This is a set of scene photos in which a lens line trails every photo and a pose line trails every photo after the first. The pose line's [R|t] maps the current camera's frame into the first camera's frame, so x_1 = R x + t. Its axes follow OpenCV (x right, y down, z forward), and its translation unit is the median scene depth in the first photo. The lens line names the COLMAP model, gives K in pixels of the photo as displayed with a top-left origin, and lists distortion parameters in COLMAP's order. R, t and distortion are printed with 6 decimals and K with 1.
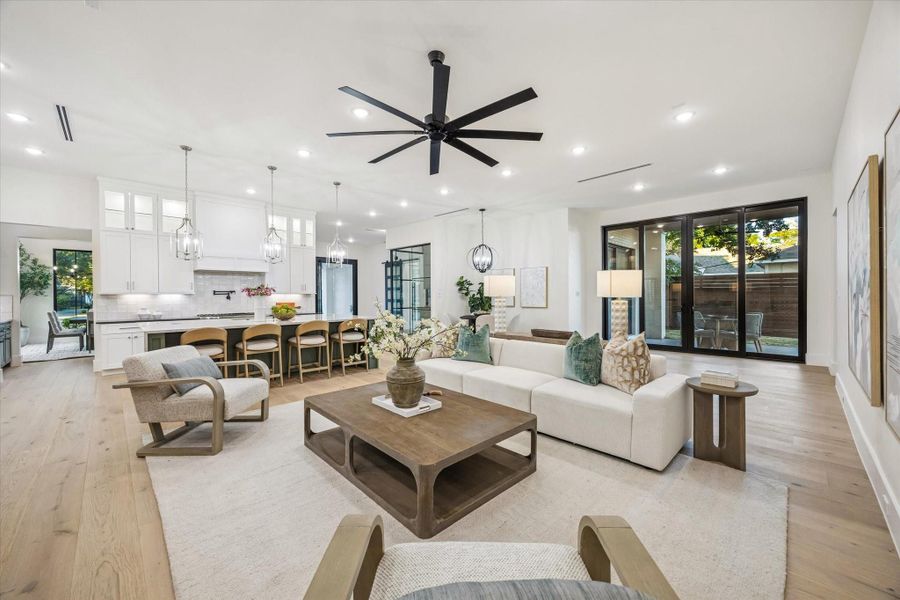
lens RADIAL K [[349.7, 0, 450.6], [0, 349.7, 297.1], [0, 0, 1]] dist [-0.002476, 0.000634]
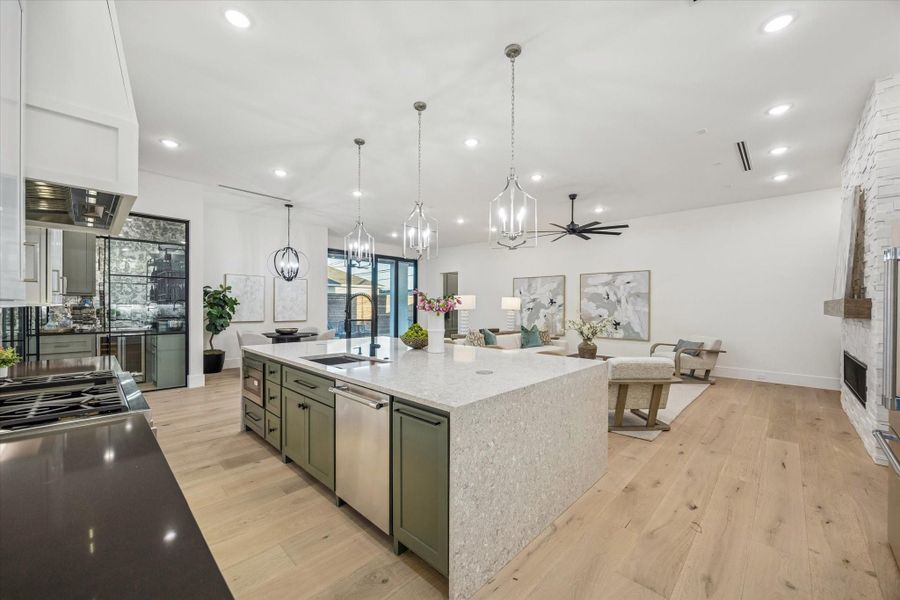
lens RADIAL K [[349.7, 0, 453.7], [0, 349.7, 301.5], [0, 0, 1]] dist [-0.002476, 0.000634]
pose [[-0.033366, 0.017486, 0.999290, -0.764389], [0.002219, 0.999846, -0.017422, -0.006276], [-0.999441, 0.001636, -0.033400, 0.645358]]
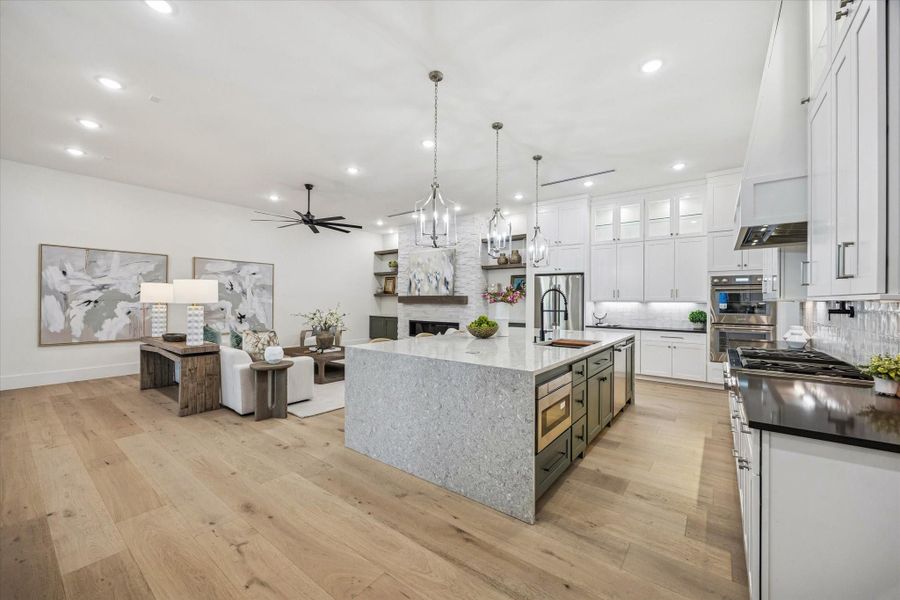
lens RADIAL K [[349.7, 0, 454.7], [0, 349.7, 297.9], [0, 0, 1]] dist [-0.002476, 0.000634]
pose [[-0.989059, -0.000758, -0.147519, -0.211073], [-0.000788, 1.000000, 0.000143, -0.009685], [0.147519, 0.000257, -0.989059, 1.142935]]
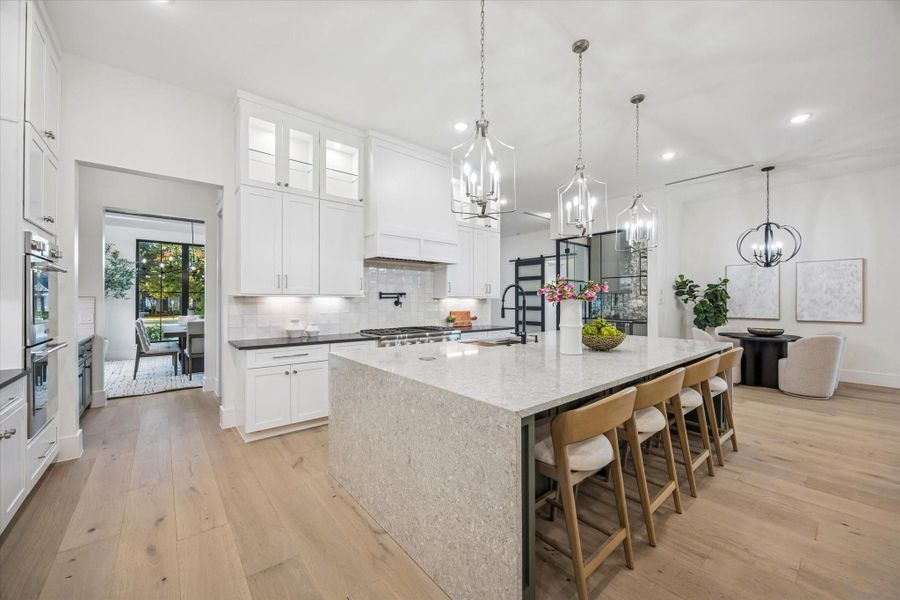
lens RADIAL K [[349.7, 0, 452.6], [0, 349.7, 298.4], [0, 0, 1]] dist [-0.002476, 0.000634]
pose [[0.996921, 0.006741, -0.078119, -0.439032], [-0.007936, 0.999856, -0.014994, 0.001411], [0.078007, 0.015568, 0.996831, 0.328639]]
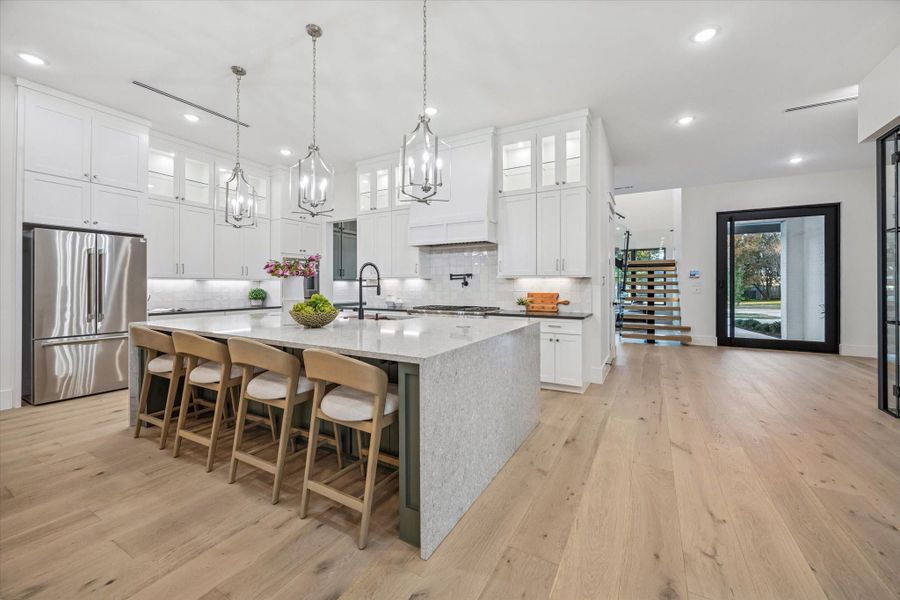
lens RADIAL K [[349.7, 0, 458.9], [0, 349.7, 285.4], [0, 0, 1]] dist [-0.002476, 0.000634]
pose [[0.285416, 0.005467, -0.958388, 0.034450], [-0.010187, 0.999945, 0.002670, 0.003204], [0.958350, 0.009001, 0.285456, 0.713379]]
